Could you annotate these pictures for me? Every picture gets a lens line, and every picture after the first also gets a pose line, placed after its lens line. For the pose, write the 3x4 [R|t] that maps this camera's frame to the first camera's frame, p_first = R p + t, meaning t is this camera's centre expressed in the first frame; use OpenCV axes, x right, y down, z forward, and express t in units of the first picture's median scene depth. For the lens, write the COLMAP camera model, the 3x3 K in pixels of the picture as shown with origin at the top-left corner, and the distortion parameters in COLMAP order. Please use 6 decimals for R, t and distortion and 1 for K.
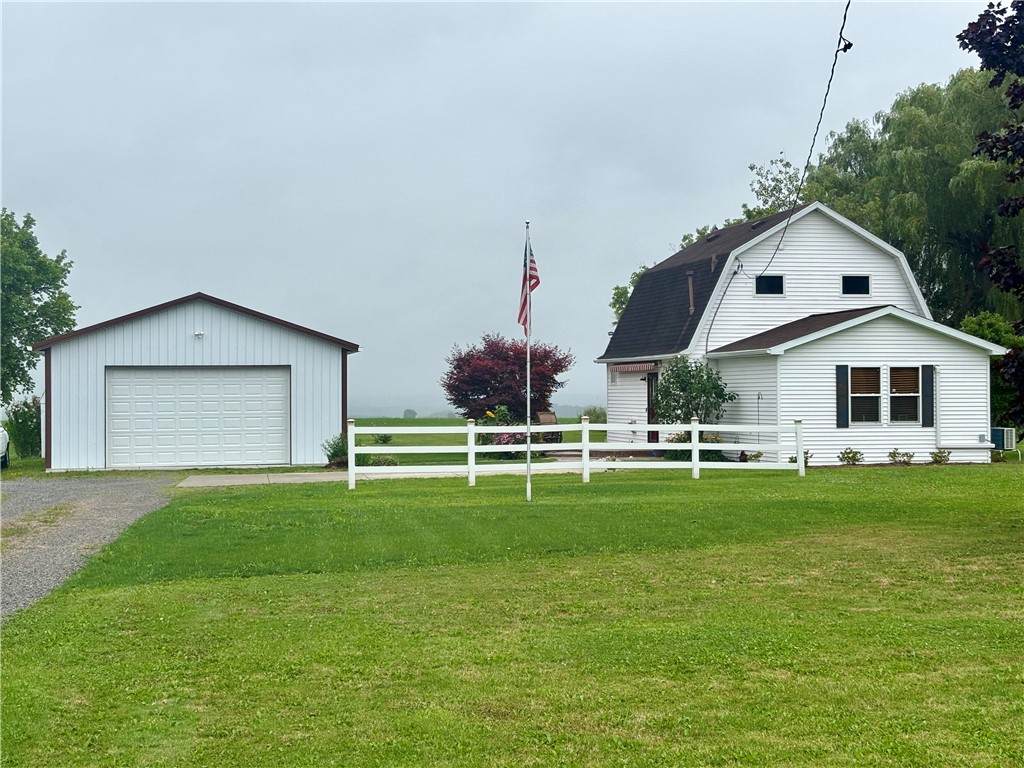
lens RADIAL K [[1533.9, 0, 512.0], [0, 1533.9, 384.0], [0, 0, 1]] dist [0.166313, -0.004709]
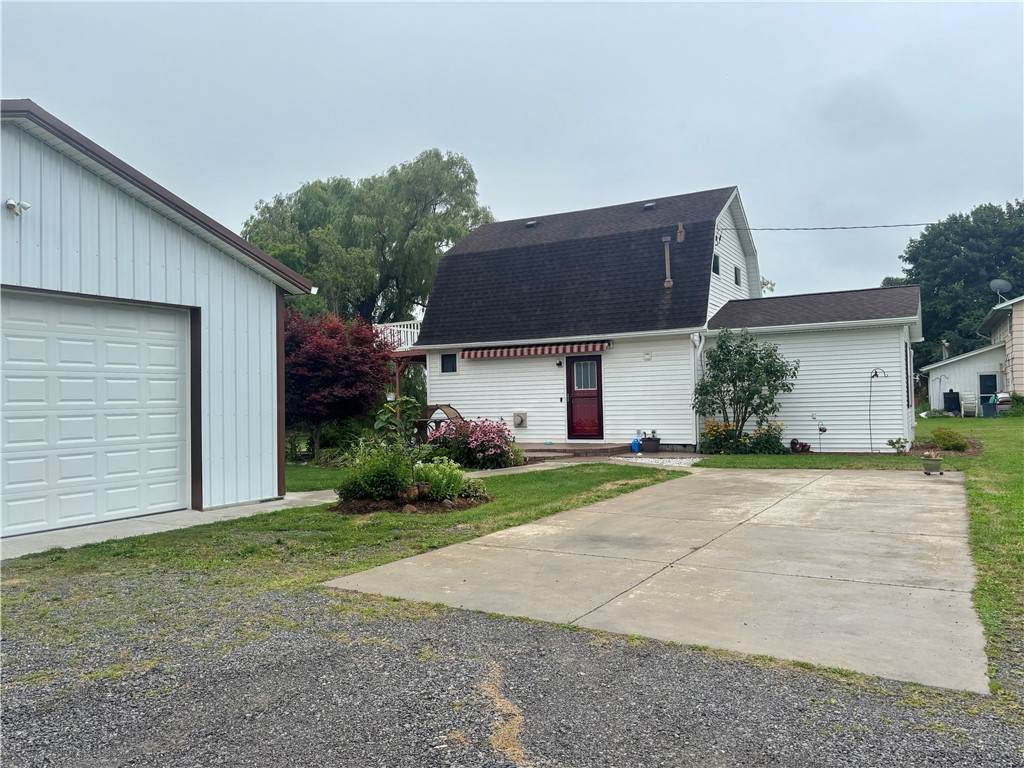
lens RADIAL K [[769.5, 0, 514.5], [0, 769.5, 382.4], [0, 0, 1]] dist [0.123246, -0.184381]
pose [[0.655351, 0.013248, 0.755208, -0.282845], [0.012127, 0.999533, -0.028058, 0.020969], [-0.755227, 0.027546, 0.654884, 0.807447]]
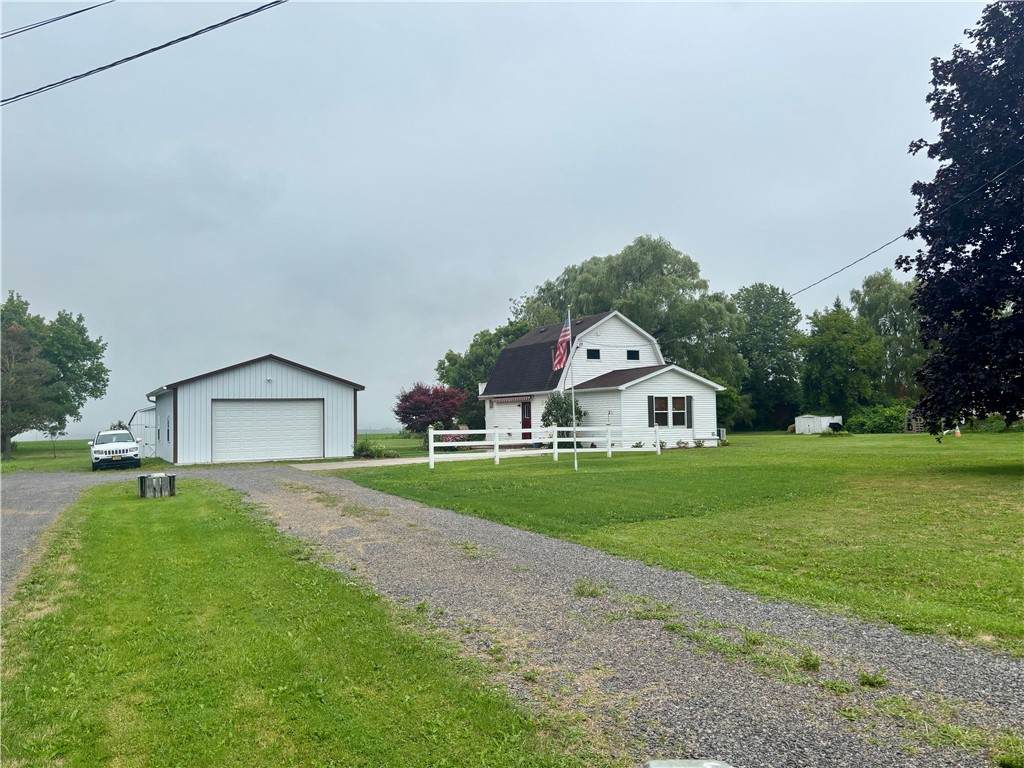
lens RADIAL K [[769.5, 0, 514.5], [0, 769.5, 382.4], [0, 0, 1]] dist [0.123246, -0.184381]
pose [[0.959303, 0.002824, 0.282366, -0.194984], [0.010146, 0.998959, -0.044464, 0.010930], [-0.282198, 0.045519, 0.958276, 0.136975]]
